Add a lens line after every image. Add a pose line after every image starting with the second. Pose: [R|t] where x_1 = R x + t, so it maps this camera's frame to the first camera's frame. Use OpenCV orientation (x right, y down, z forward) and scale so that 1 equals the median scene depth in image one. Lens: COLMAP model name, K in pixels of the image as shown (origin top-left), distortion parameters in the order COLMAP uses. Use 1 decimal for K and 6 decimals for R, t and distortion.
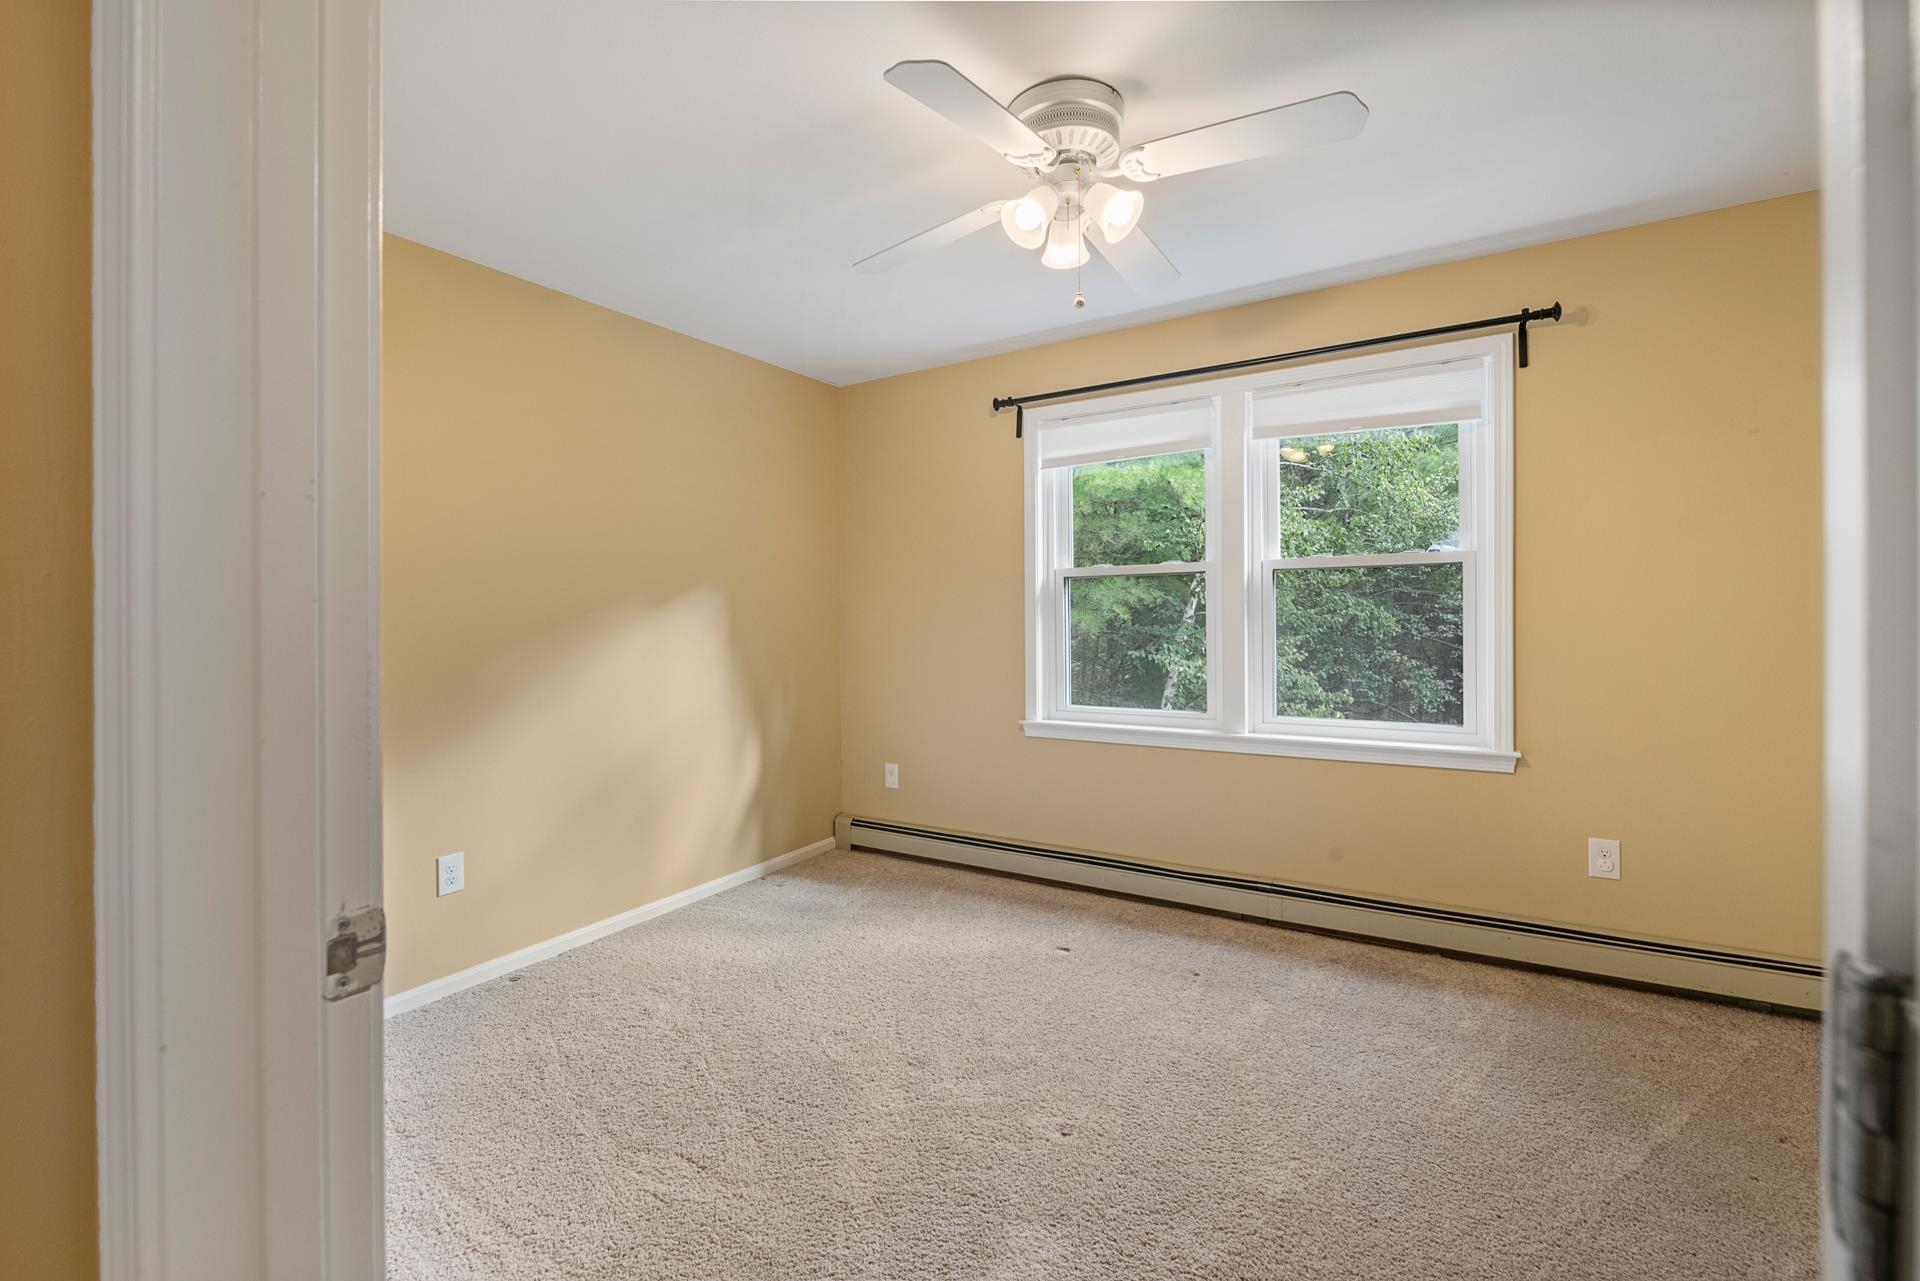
lens RADIAL K [[828.8, 0, 955.8], [0, 828.8, 627.2], [0, 0, 1]] dist [-0.005254, -0.000394]
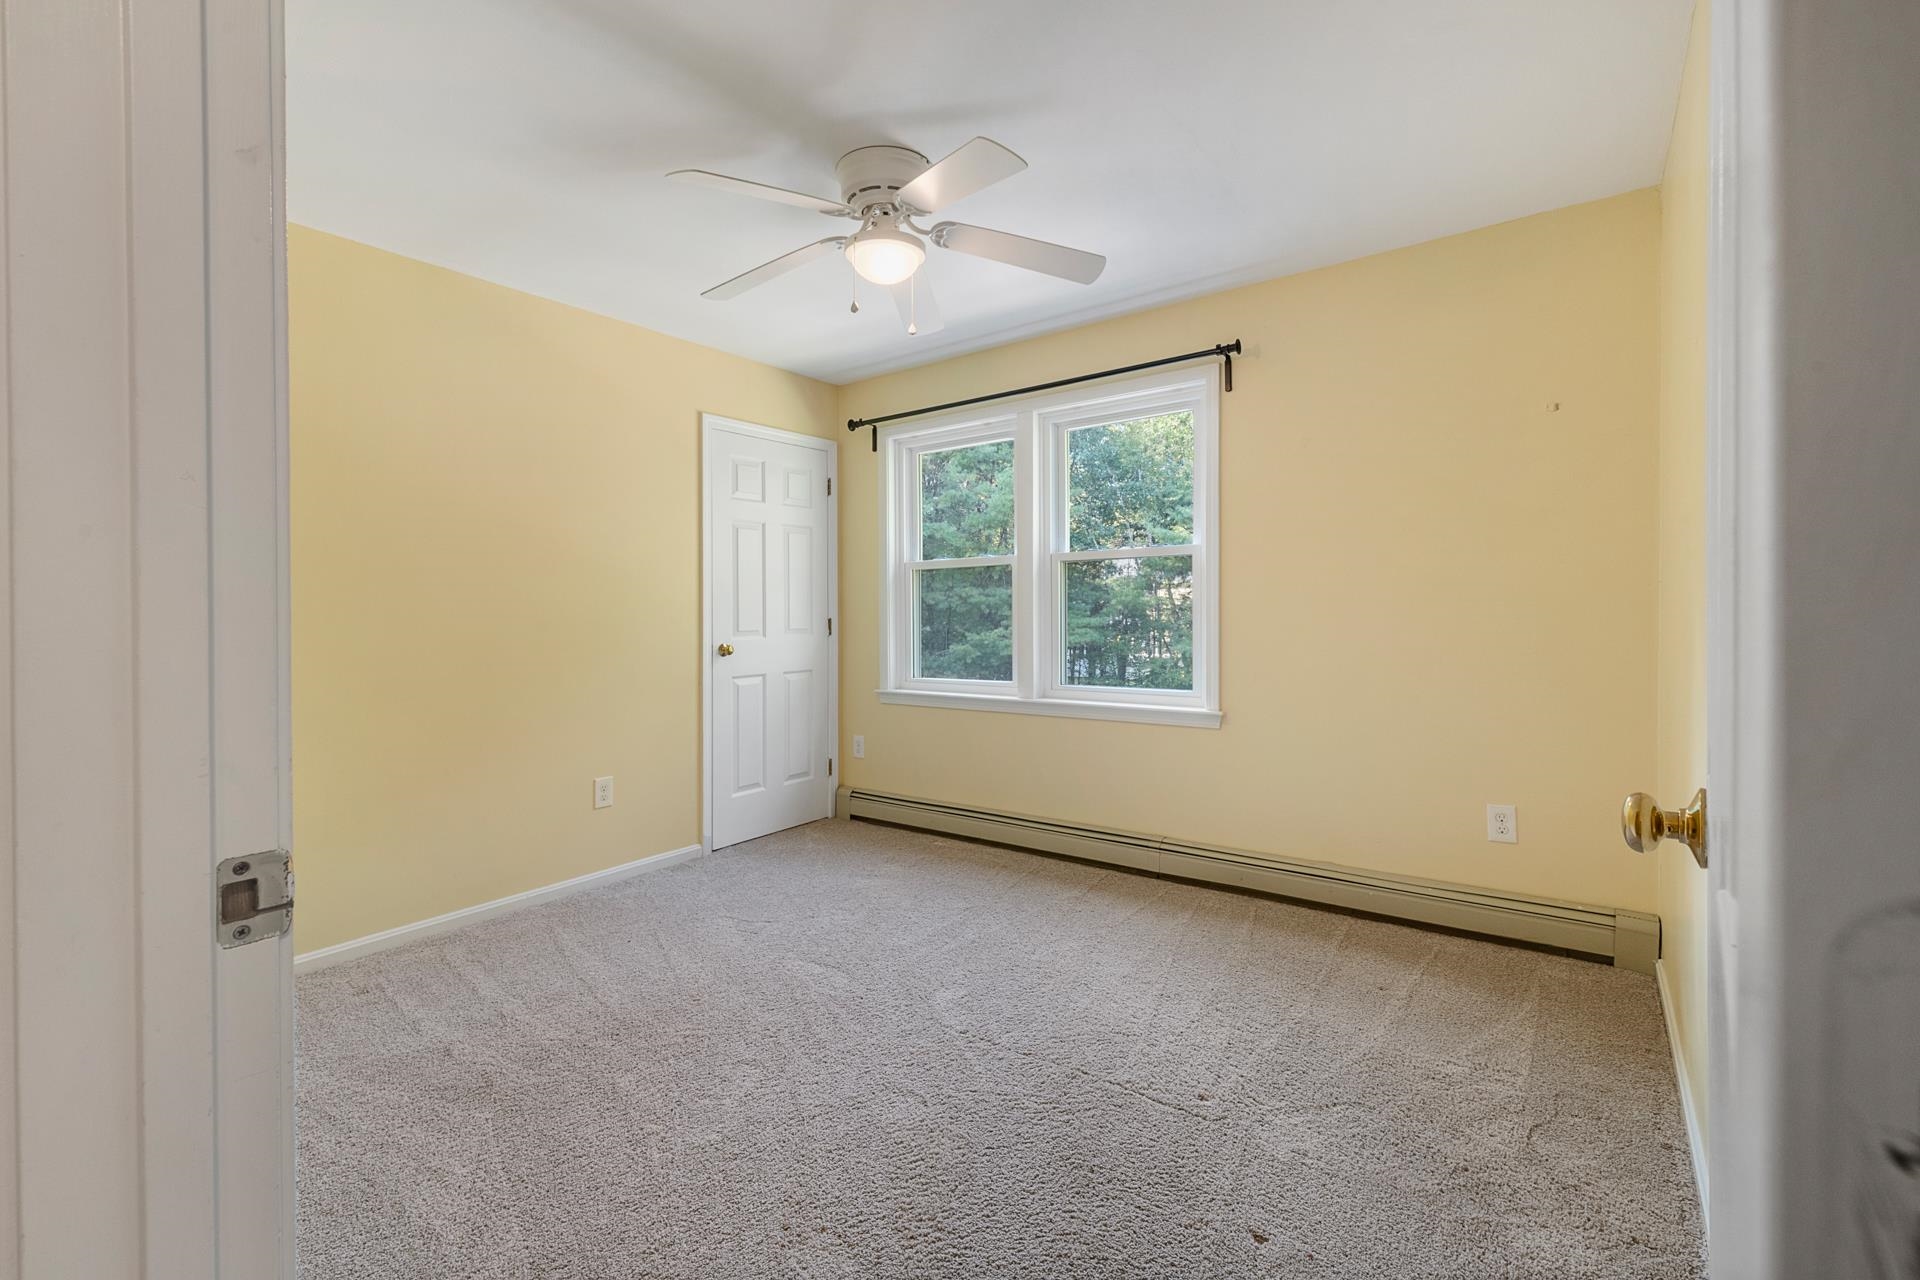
lens RADIAL K [[828.8, 0, 931.0], [0, 828.8, 610.1], [0, 0, 1]] dist [-0.005254, -0.000394]
pose [[0.995326, -0.012901, -0.095708, 0.272085], [0.013037, 0.999915, 0.000798, -0.001625], [0.095689, -0.002042, 0.995409, -0.177521]]
